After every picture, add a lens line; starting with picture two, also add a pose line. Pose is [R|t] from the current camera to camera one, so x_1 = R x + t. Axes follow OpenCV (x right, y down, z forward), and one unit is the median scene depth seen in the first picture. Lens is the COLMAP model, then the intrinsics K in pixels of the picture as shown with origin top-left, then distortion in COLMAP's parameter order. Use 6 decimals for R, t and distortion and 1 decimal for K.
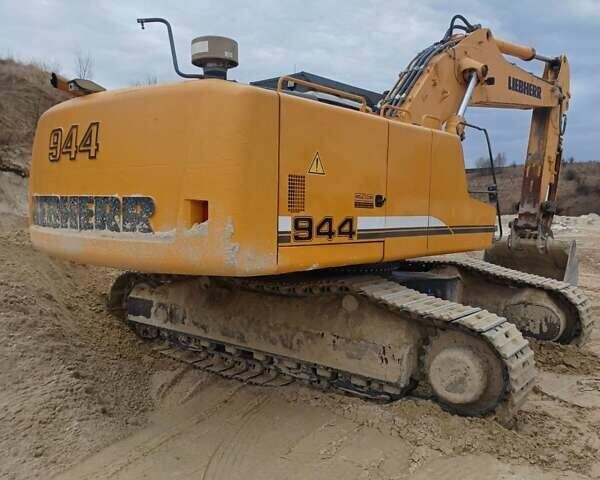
lens RADIAL K [[563.2, 0, 282.1], [0, 563.2, 252.8], [0, 0, 1]] dist [0.074595, -0.069003]
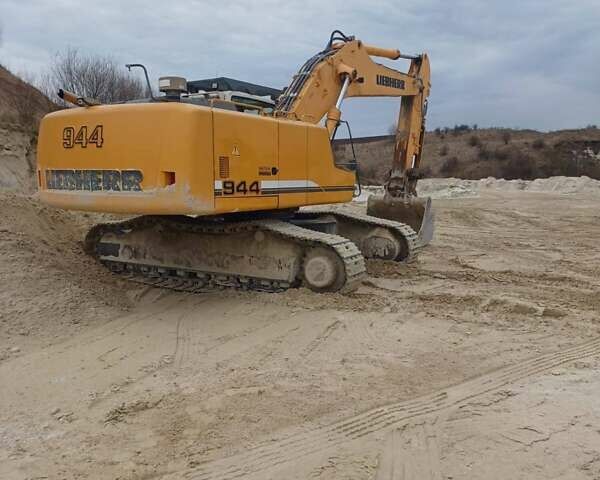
lens RADIAL K [[563.2, 0, 294.6], [0, 563.2, 250.1], [0, 0, 1]] dist [0.074595, -0.069003]
pose [[0.986810, -0.034371, 0.158189, -0.032443], [0.025974, 0.998157, 0.054851, 0.043578], [-0.159783, -0.050018, 0.985884, -0.558624]]
